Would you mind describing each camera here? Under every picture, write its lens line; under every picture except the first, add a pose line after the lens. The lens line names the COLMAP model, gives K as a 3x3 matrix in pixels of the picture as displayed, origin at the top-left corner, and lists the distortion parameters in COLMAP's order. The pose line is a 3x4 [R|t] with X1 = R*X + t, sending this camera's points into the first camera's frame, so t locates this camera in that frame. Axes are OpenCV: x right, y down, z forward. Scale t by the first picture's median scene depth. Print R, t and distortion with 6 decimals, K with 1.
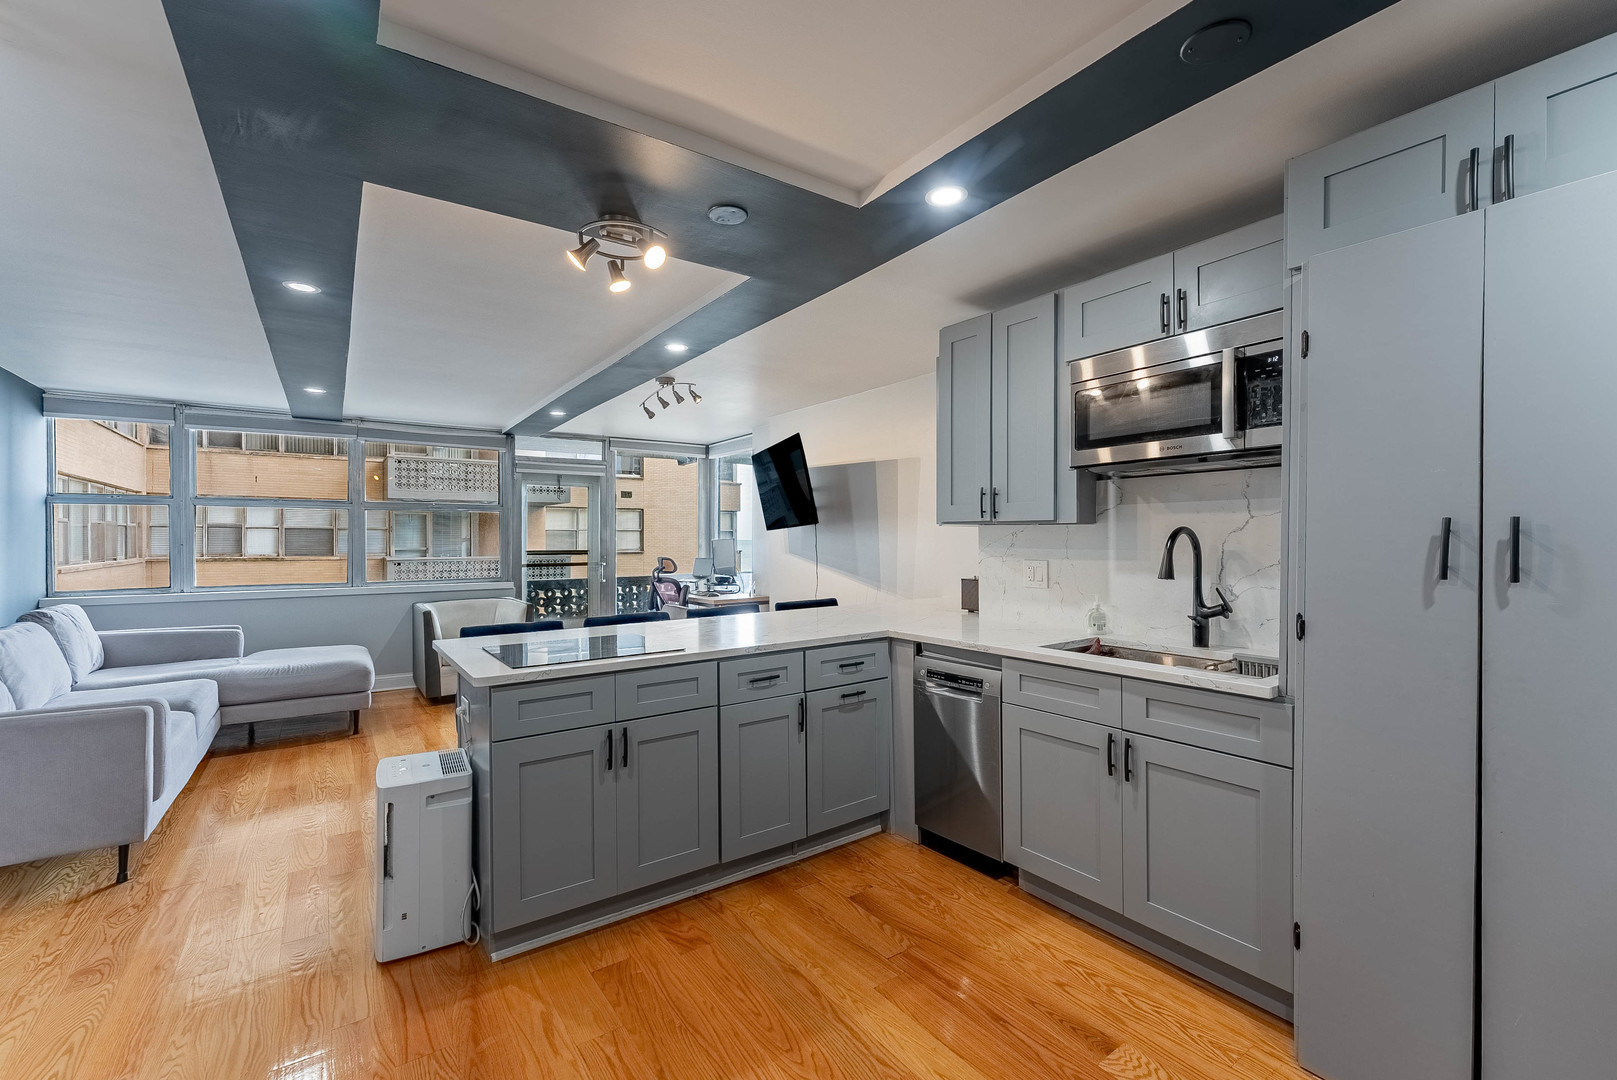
lens RADIAL K [[671.2, 0, 806.3], [0, 671.2, 538.9], [0, 0, 1]] dist [0.000262, -0.000288]
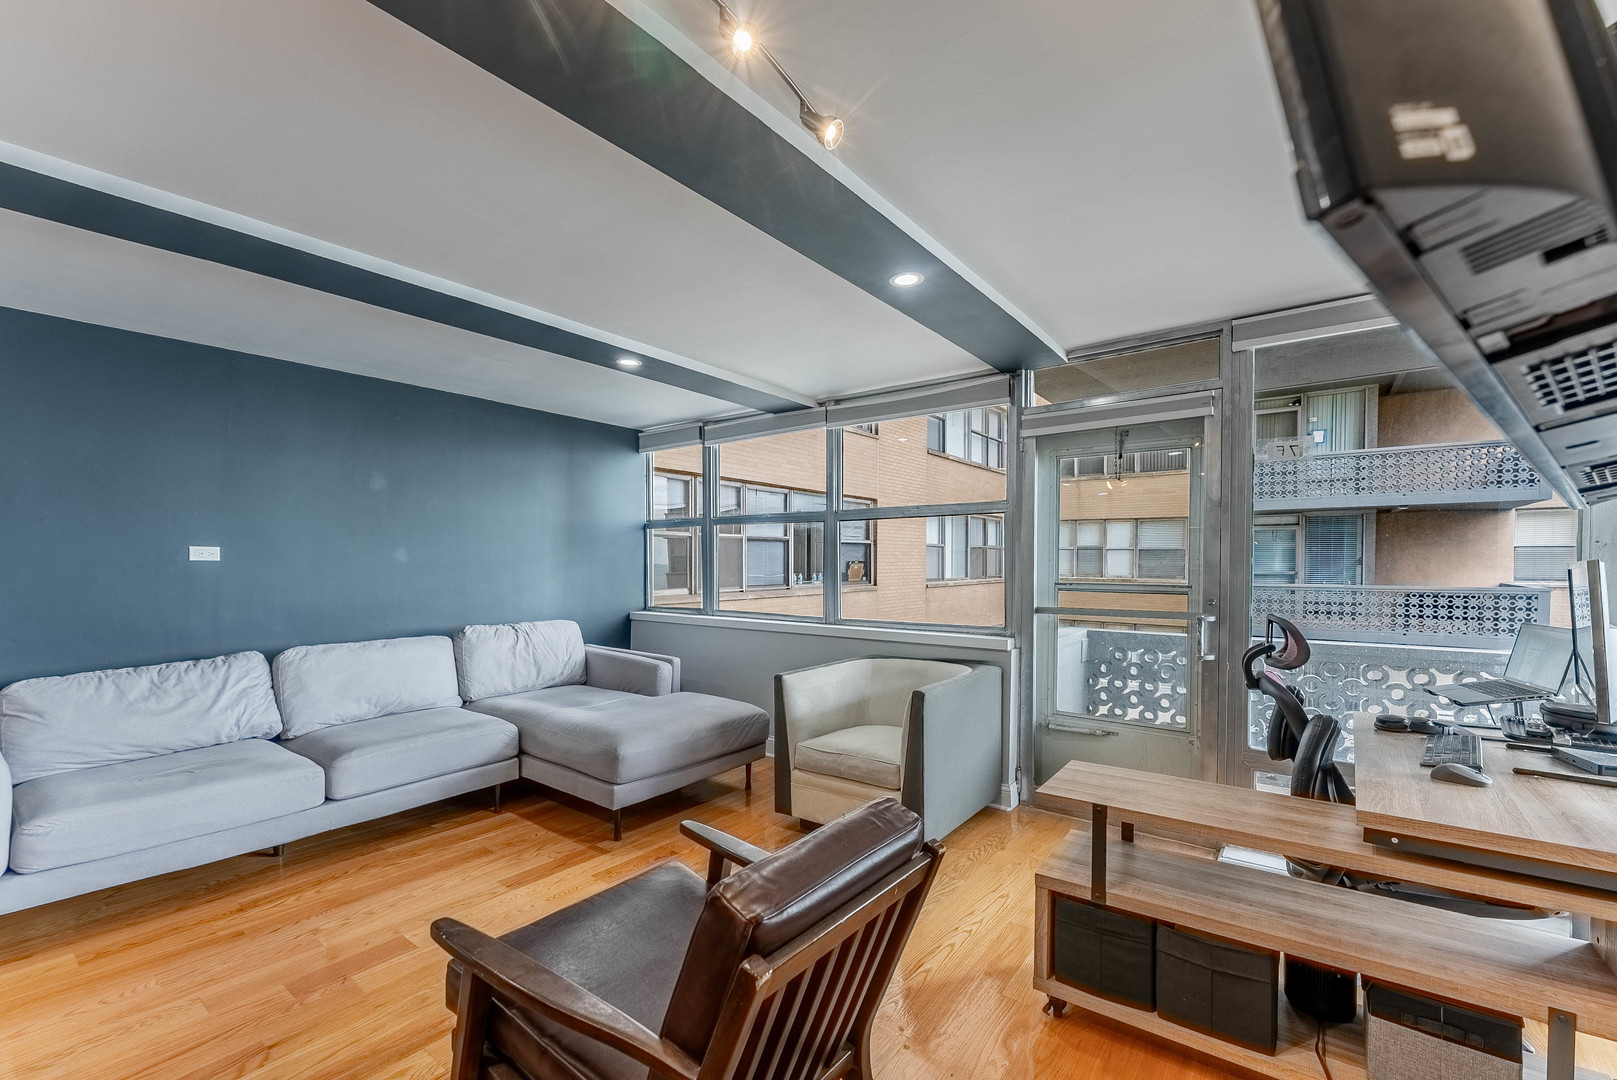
lens RADIAL K [[658.8, 0, 806.4], [0, 658.8, 562.0], [0, 0, 1]] dist [0.000535, 0.000046]
pose [[0.279215, 0.003324, -0.960223, 0.023646], [-0.001144, 0.999994, 0.003129, -0.000038], [0.960228, 0.000225, 0.279217, 0.574156]]
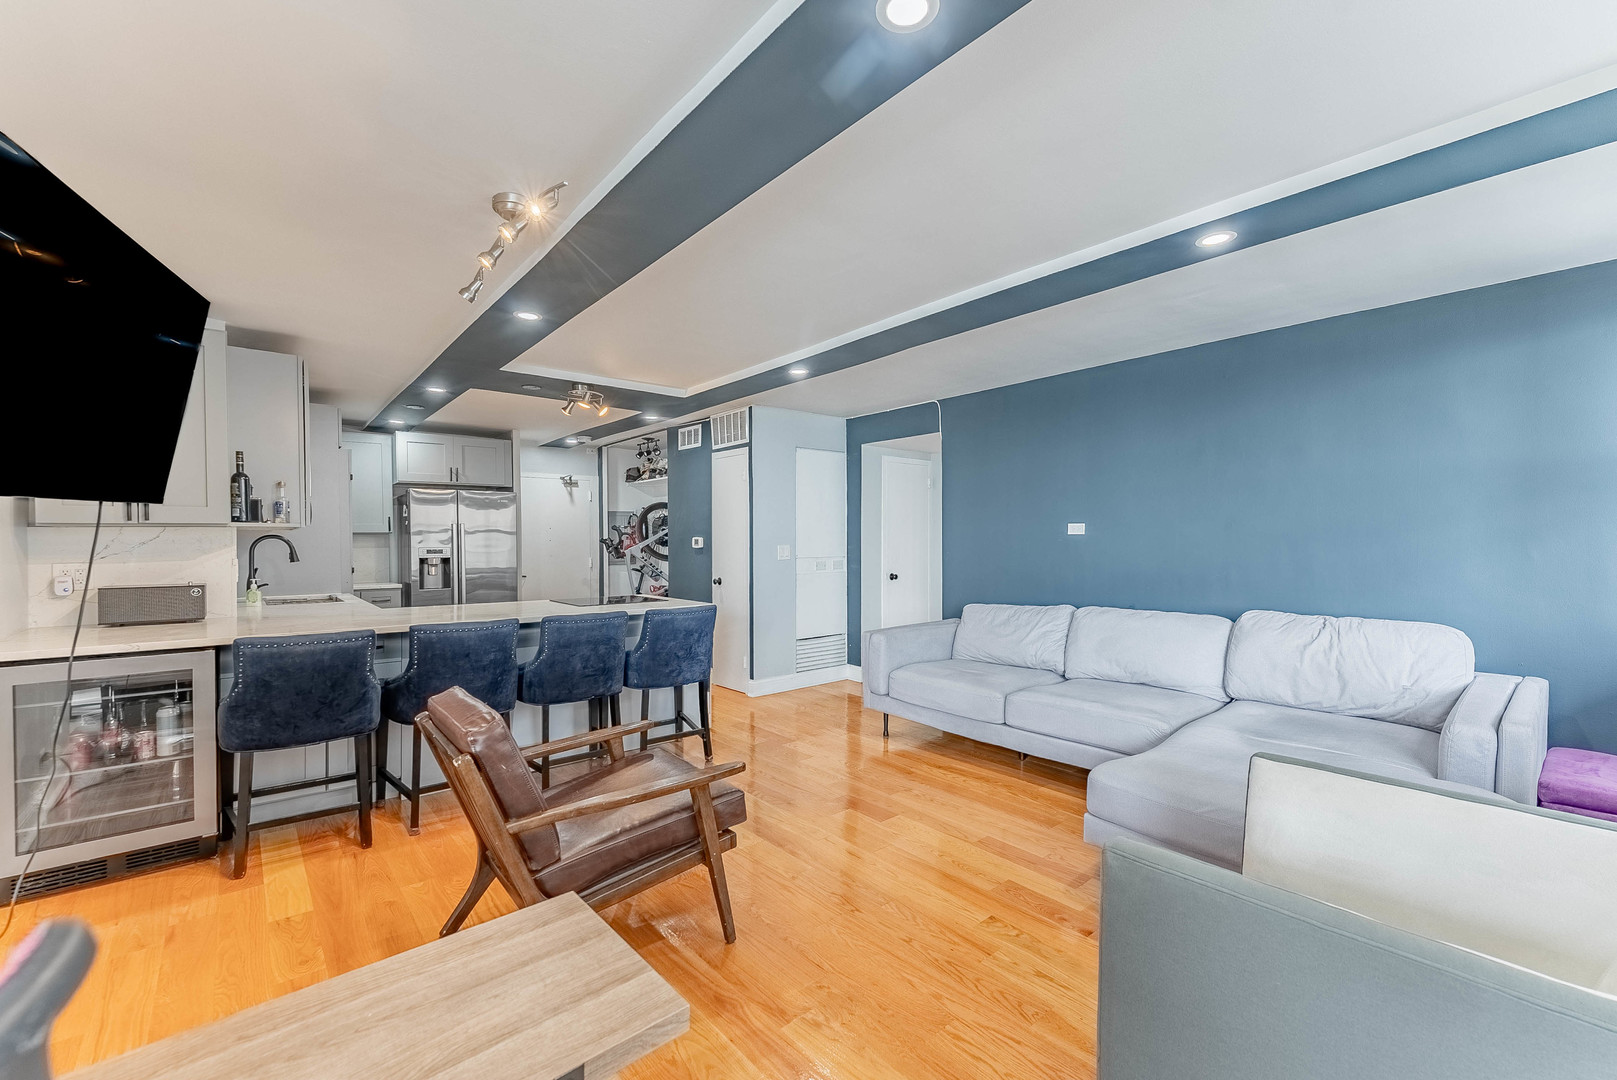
lens RADIAL K [[676.7, 0, 811.7], [0, 676.7, 553.2], [0, 0, 1]] dist [0.001531, 0.000048]
pose [[-0.996072, 0.011424, -0.087802, -0.221572], [0.009729, 0.999758, 0.019708, 0.003324], [0.088006, 0.018776, -0.995943, 0.877240]]
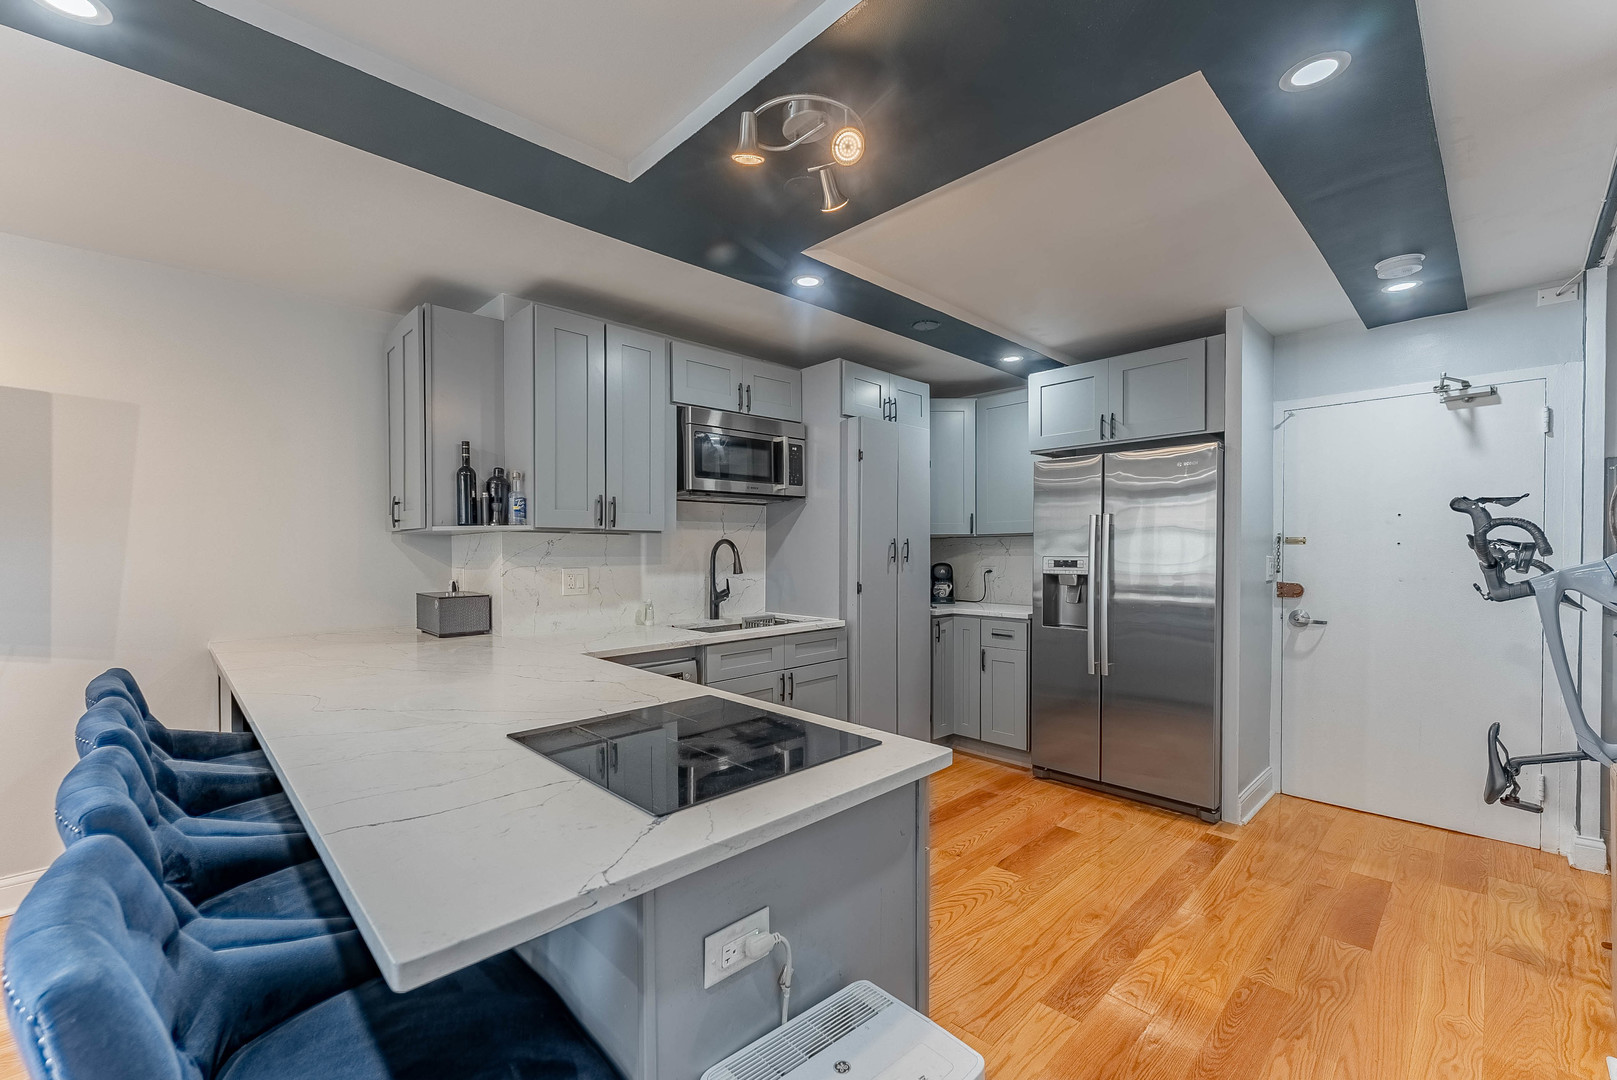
lens RADIAL K [[667.5, 0, 815.8], [0, 667.5, 557.6], [0, 0, 1]] dist [0.000327, 0.000184]
pose [[-0.150420, -0.011072, 0.988560, -0.278527], [0.005202, 0.999915, 0.011991, 0.002022], [-0.988609, 0.006946, -0.150349, 0.305149]]
